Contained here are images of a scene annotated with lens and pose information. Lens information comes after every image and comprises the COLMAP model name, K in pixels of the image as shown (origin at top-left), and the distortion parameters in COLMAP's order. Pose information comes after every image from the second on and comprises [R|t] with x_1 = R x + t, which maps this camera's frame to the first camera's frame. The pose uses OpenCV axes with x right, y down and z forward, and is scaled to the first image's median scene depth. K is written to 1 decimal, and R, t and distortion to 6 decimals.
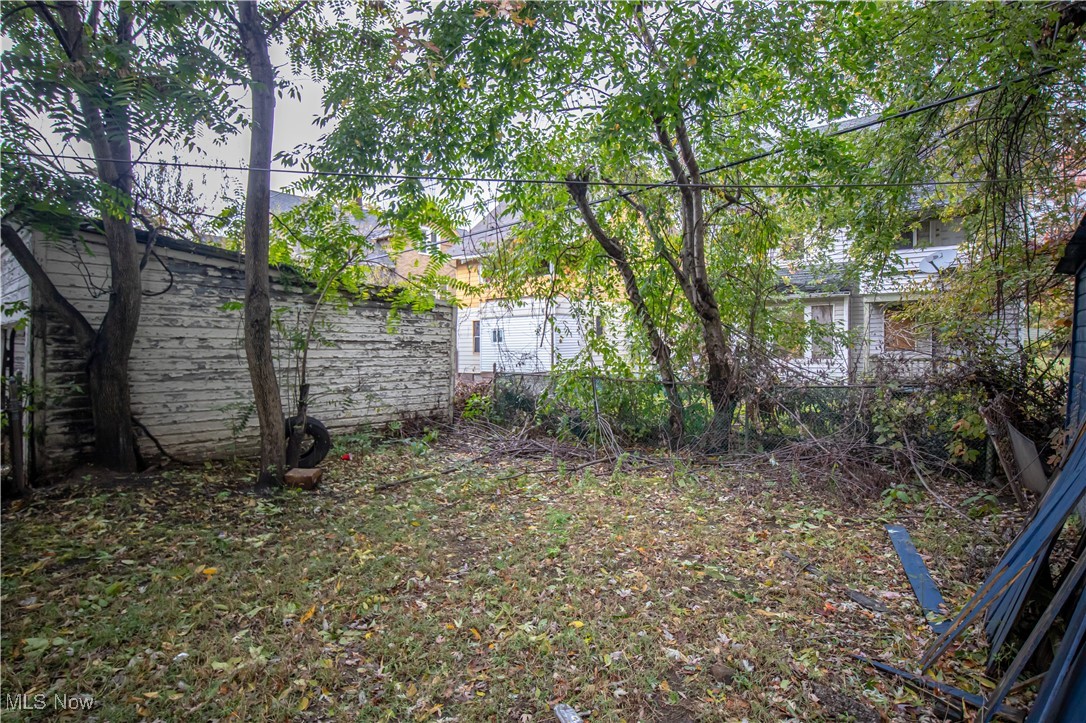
lens RADIAL K [[562.8, 0, 543.7], [0, 562.8, 364.8], [0, 0, 1]] dist [-0.043466, 0.010168]
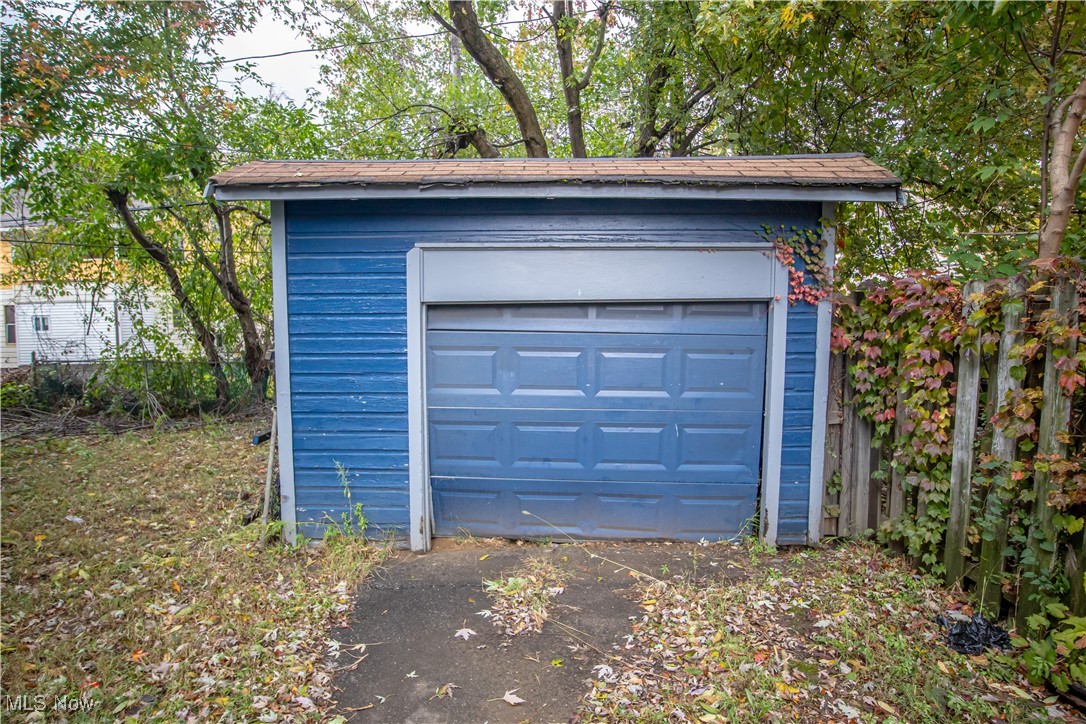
lens RADIAL K [[562.8, 0, 543.7], [0, 562.8, 365.3], [0, 0, 1]] dist [-0.043466, 0.010168]
pose [[0.792369, -0.035254, 0.609023, 0.048841], [0.022561, 0.999339, 0.028495, 0.017679], [-0.609625, -0.008839, 0.792641, -0.395364]]
